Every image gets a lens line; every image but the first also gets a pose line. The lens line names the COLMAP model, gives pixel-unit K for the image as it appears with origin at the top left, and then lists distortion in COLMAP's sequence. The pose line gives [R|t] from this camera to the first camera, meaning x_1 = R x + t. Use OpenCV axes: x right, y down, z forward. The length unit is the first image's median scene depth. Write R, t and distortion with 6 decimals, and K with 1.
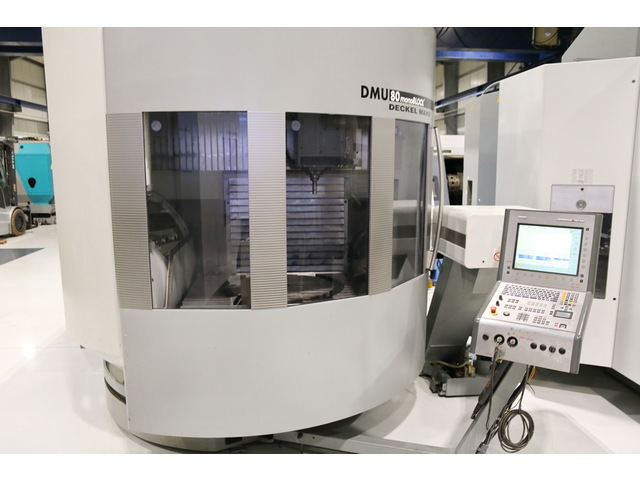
lens RADIAL K [[510.7, 0, 316.7], [0, 510.7, 250.6], [0, 0, 1]] dist [-0.129011, 0.119004]
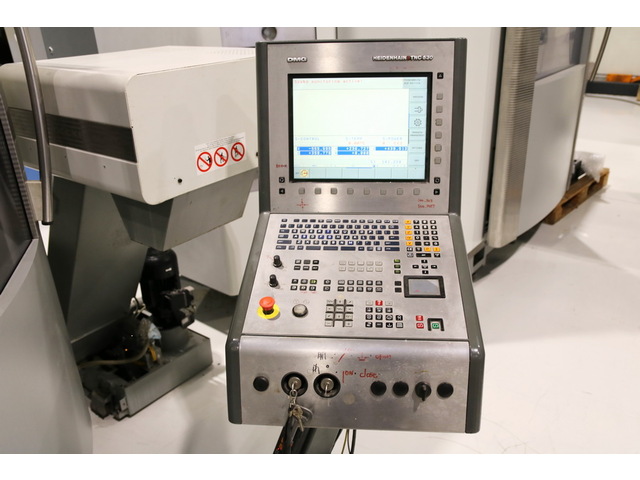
lens RADIAL K [[549.0, 0, 317.8], [0, 549.0, 248.8], [0, 0, 1]] dist [-0.078216, 0.000204]
pose [[0.880367, -0.224081, 0.418021, 0.205510], [0.112051, 0.954670, 0.275770, -0.040281], [-0.460867, -0.195940, 0.865569, 0.587142]]
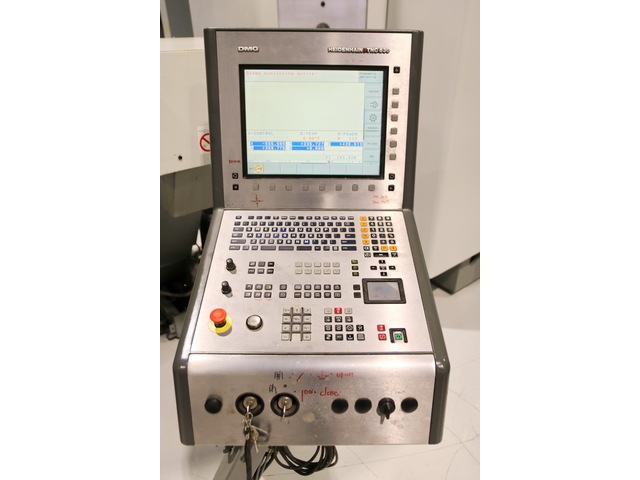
lens RADIAL K [[414.2, 0, 320.0], [0, 414.2, 240.0], [0, 0, 1]] dist [-0.077654, 0.000560]
pose [[0.829488, -0.266605, 0.490786, 0.268593], [0.091215, 0.931585, 0.351892, -0.034909], [-0.551026, -0.247124, 0.797057, 0.701896]]
